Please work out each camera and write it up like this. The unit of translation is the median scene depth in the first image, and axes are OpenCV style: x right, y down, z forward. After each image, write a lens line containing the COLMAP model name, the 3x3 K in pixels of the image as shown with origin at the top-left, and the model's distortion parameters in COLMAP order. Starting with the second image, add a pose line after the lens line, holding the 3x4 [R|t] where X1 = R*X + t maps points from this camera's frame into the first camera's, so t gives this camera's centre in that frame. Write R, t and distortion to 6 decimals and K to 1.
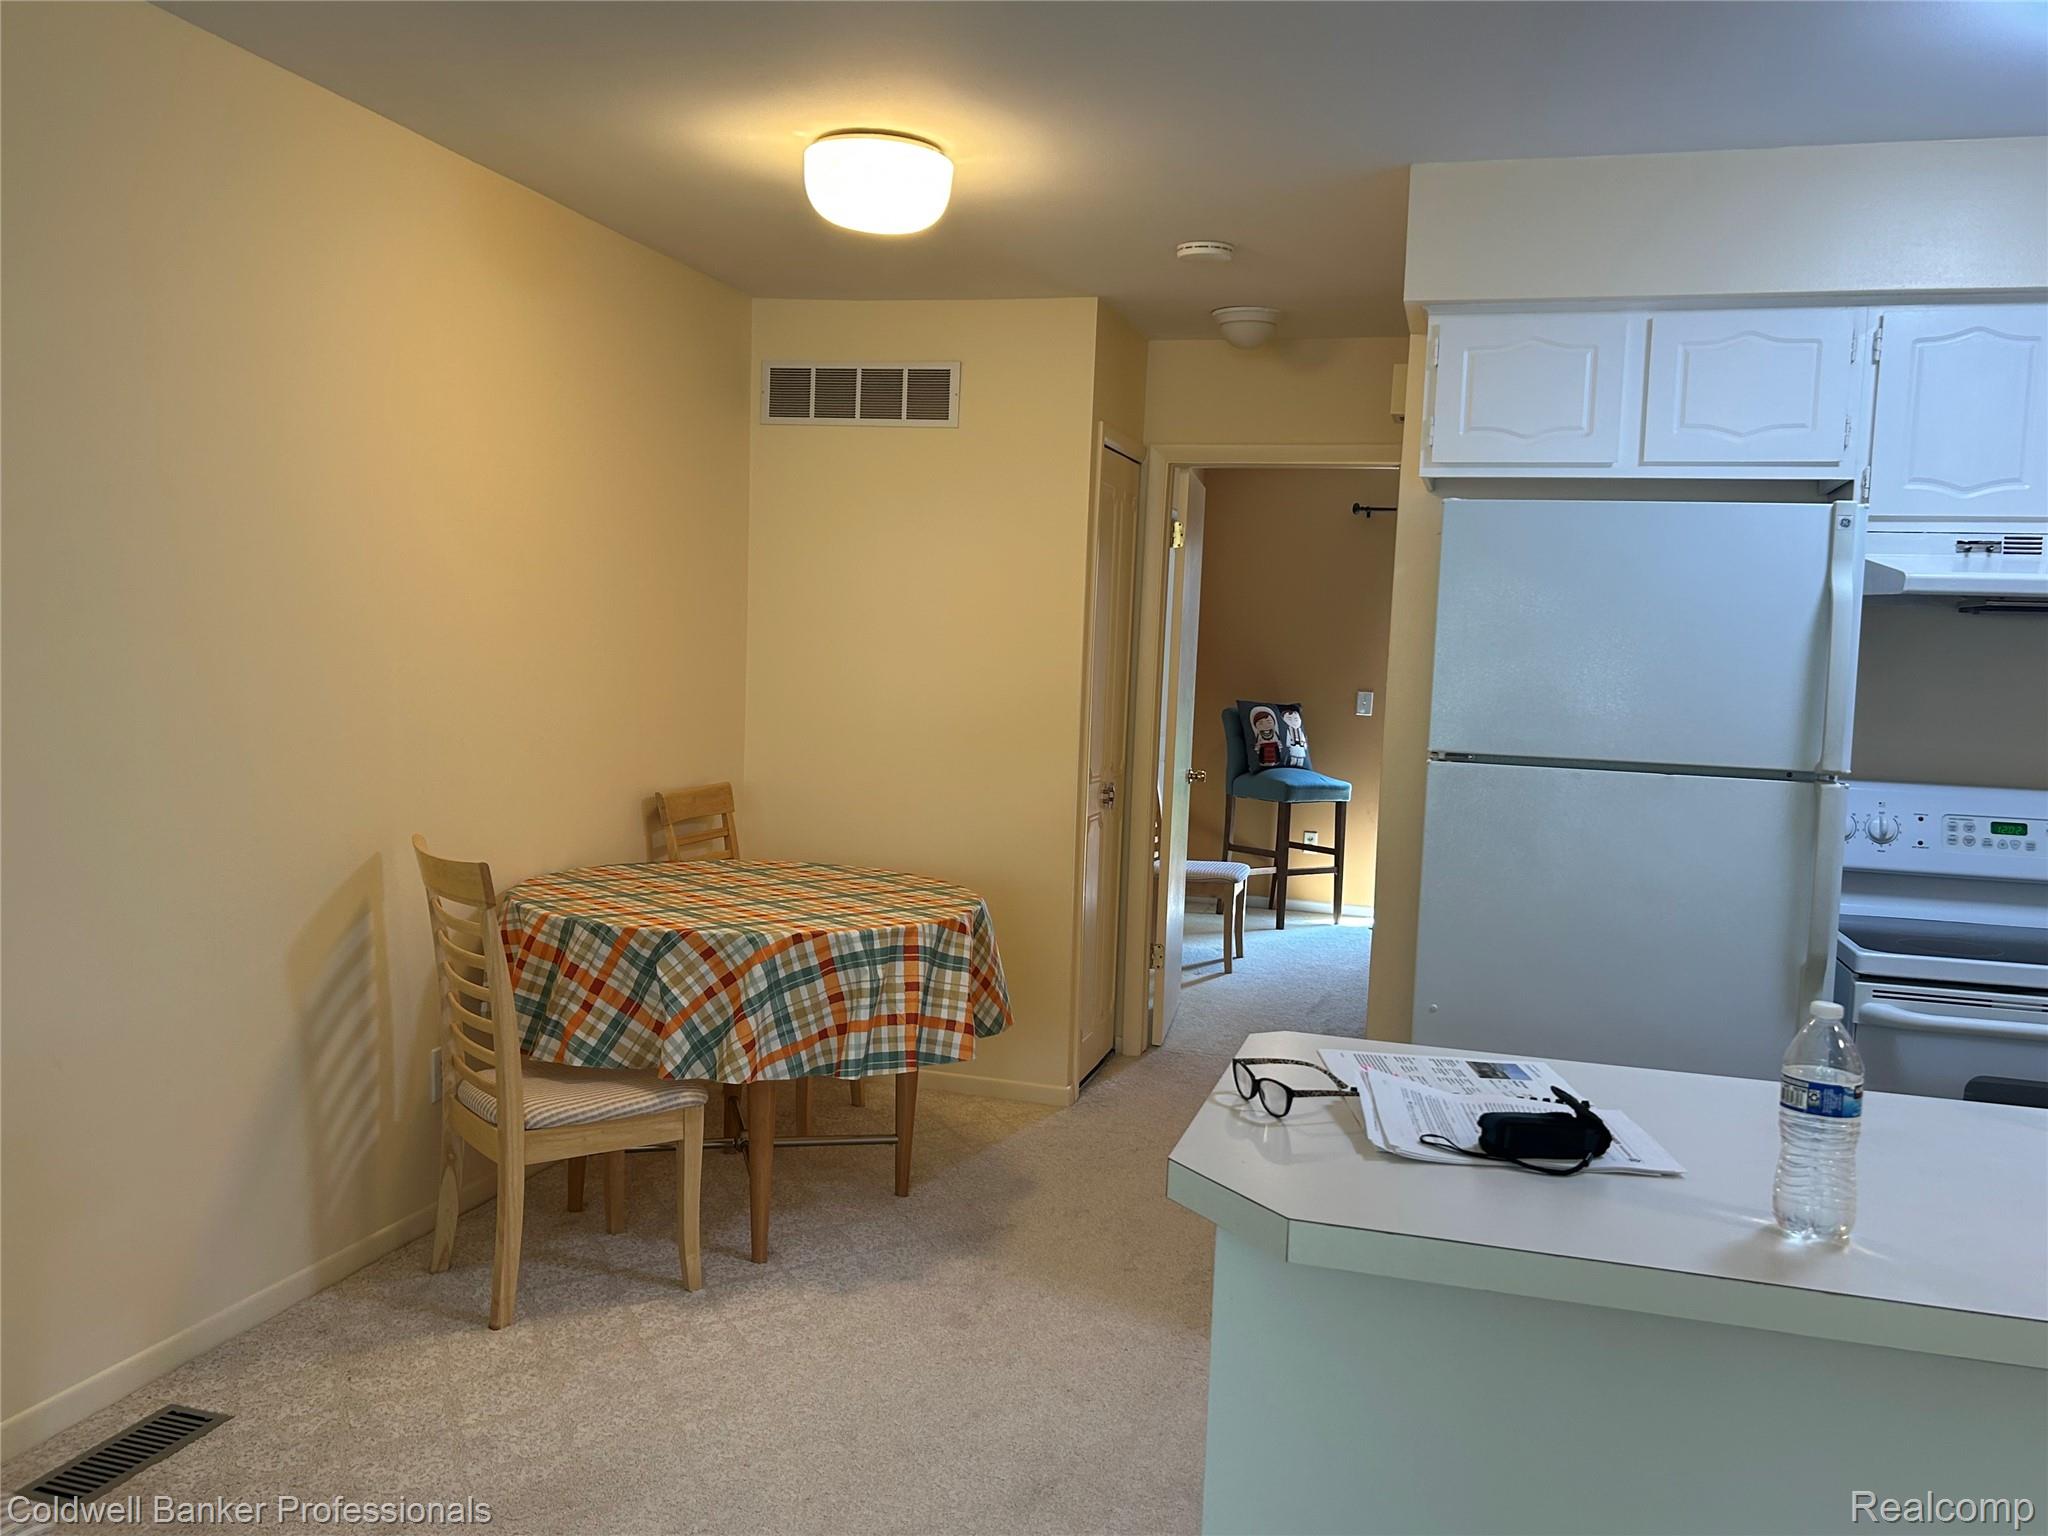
lens RADIAL K [[1677.0, 0, 1024.0], [0, 1677.0, 768.0], [0, 0, 1]] dist [0.003745, 0.000784]
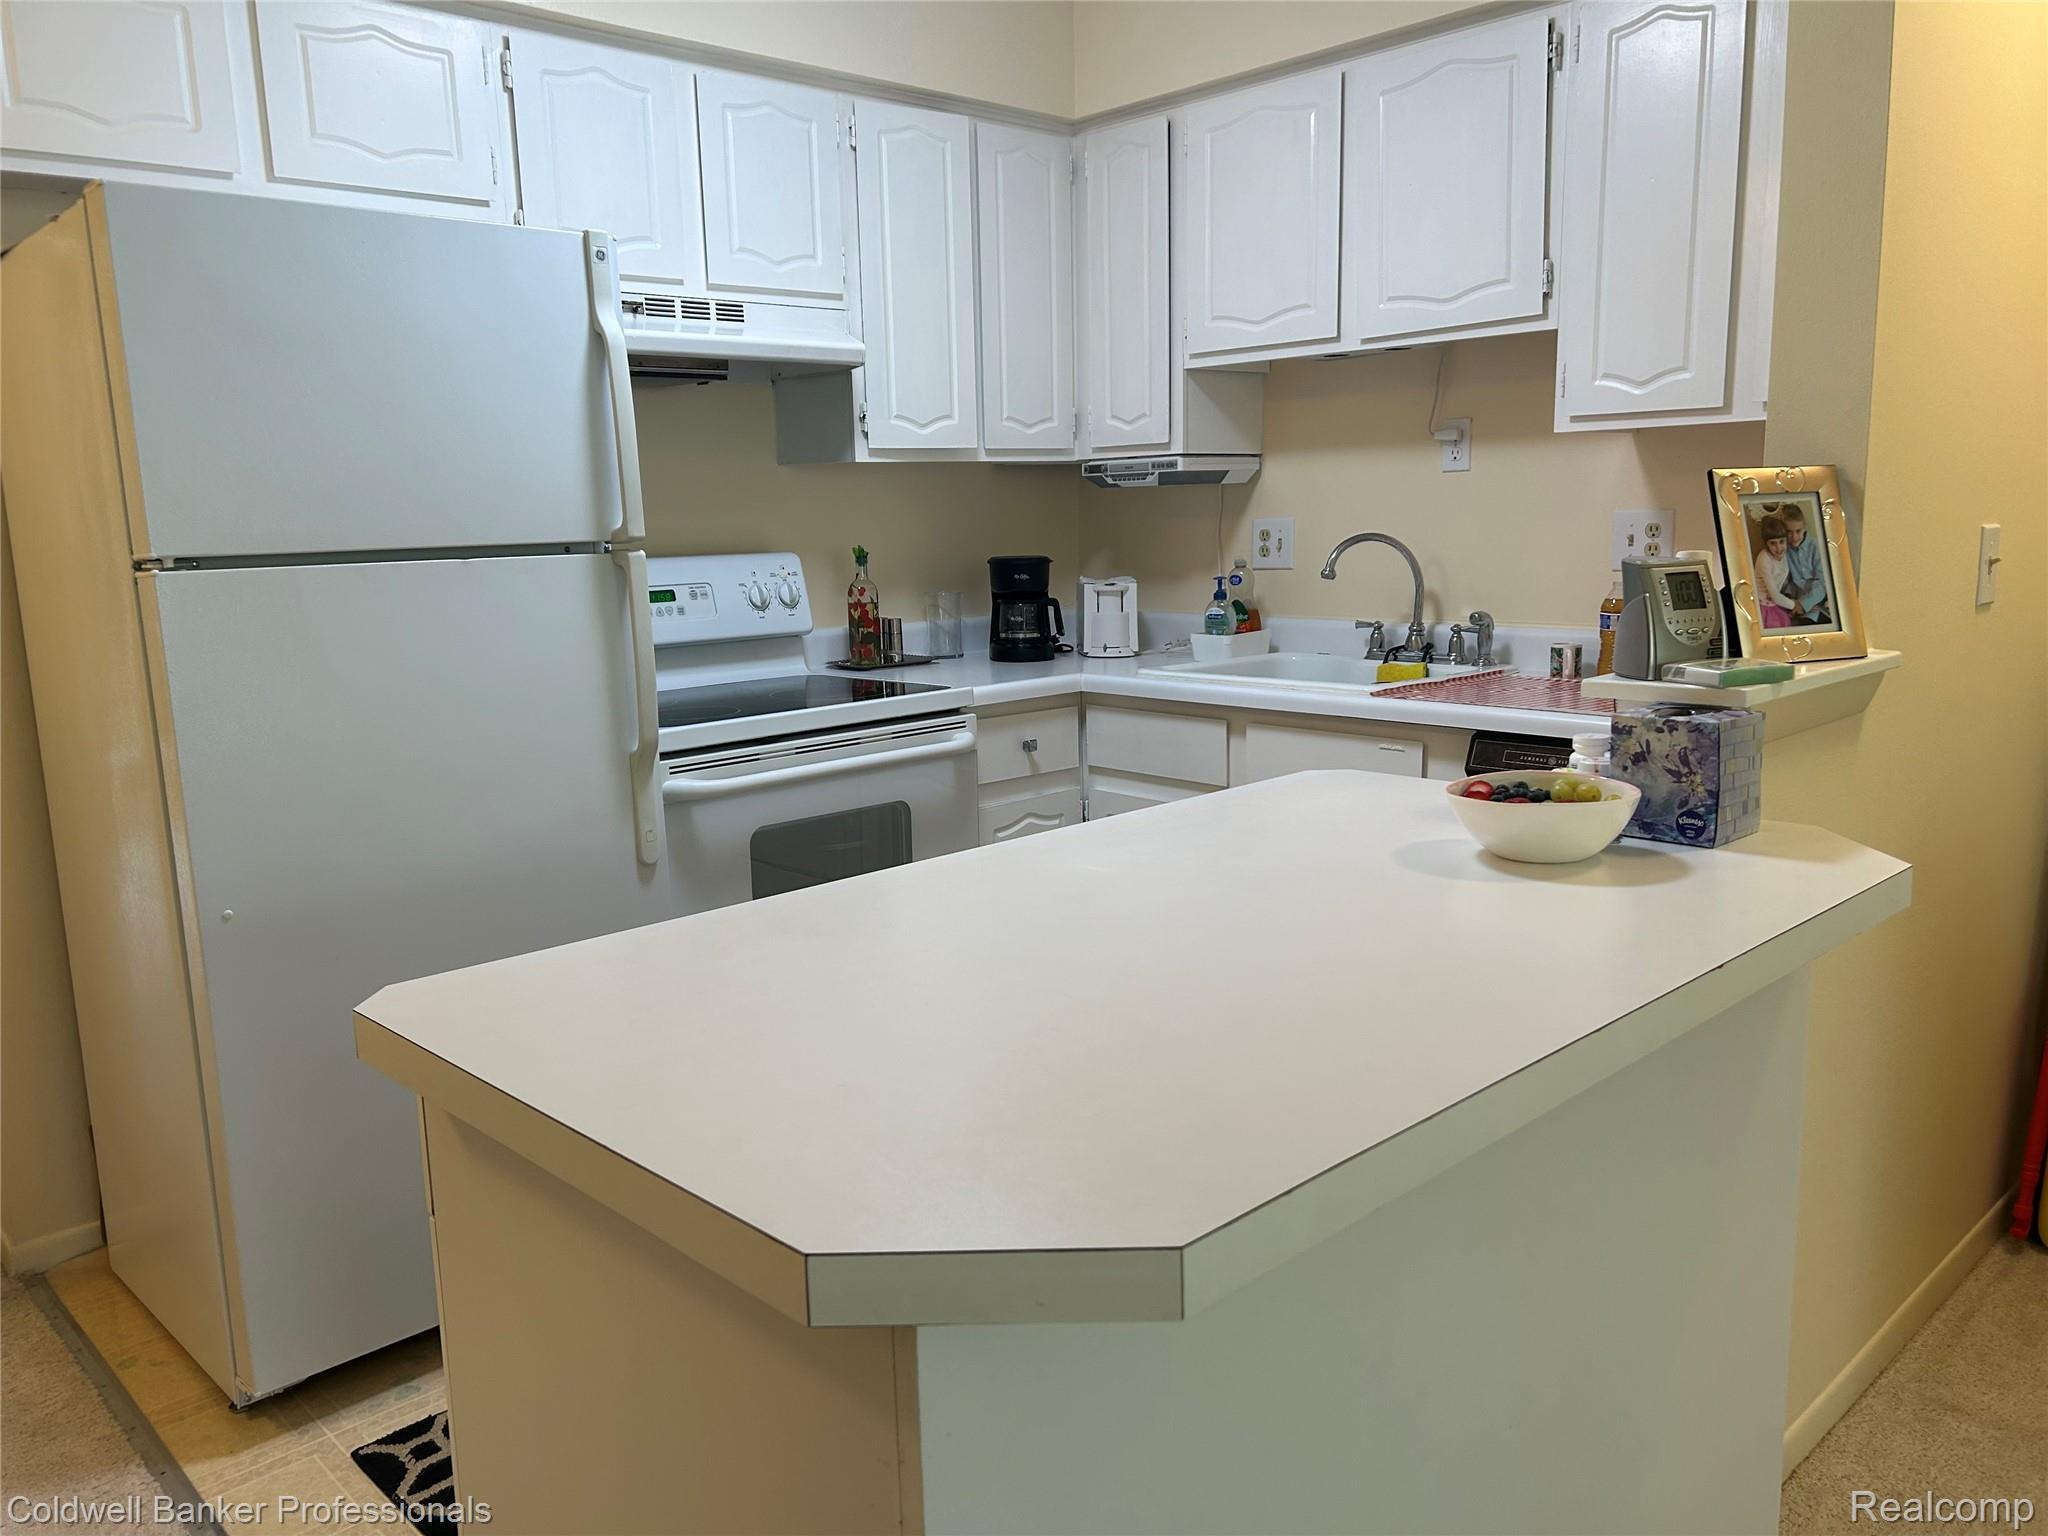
lens RADIAL K [[1507.3, 0, 1024.2], [0, 1507.3, 797.5], [0, 0, 1]] dist [0.004064, -0.030460]
pose [[0.490605, -0.214221, 0.844640, -0.120749], [0.107297, 0.976785, 0.185413, 0.009607], [-0.864751, -0.000337, 0.502201, 0.359400]]
